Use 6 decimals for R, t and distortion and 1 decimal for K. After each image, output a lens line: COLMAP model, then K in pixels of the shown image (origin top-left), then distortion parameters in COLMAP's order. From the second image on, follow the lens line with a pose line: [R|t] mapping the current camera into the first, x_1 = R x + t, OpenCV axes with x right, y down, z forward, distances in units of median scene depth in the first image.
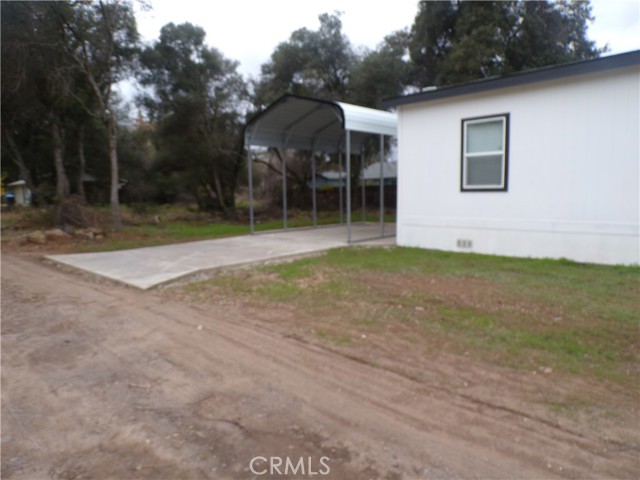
lens RADIAL K [[427.9, 0, 318.9], [0, 427.9, 231.6], [0, 0, 1]] dist [-0.019052, 0.002443]
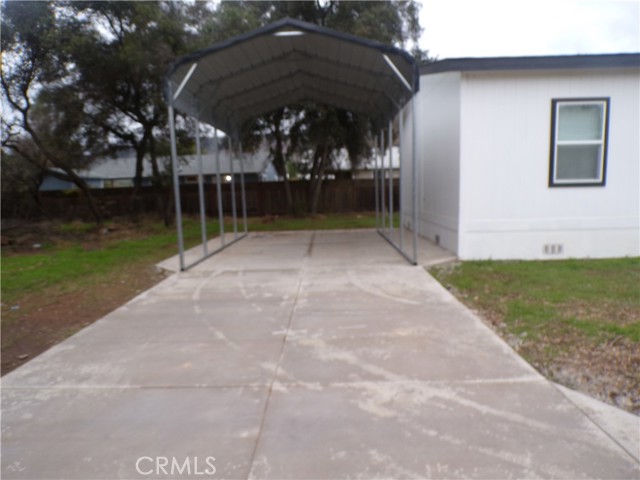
lens RADIAL K [[433.0, 0, 315.3], [0, 433.0, 241.5], [0, 0, 1]] dist [-0.032984, 0.009776]
pose [[0.737713, -0.089024, 0.669220, -0.618348], [0.077486, 0.995882, 0.047062, -0.067994], [-0.670653, 0.017137, 0.741573, 0.745041]]
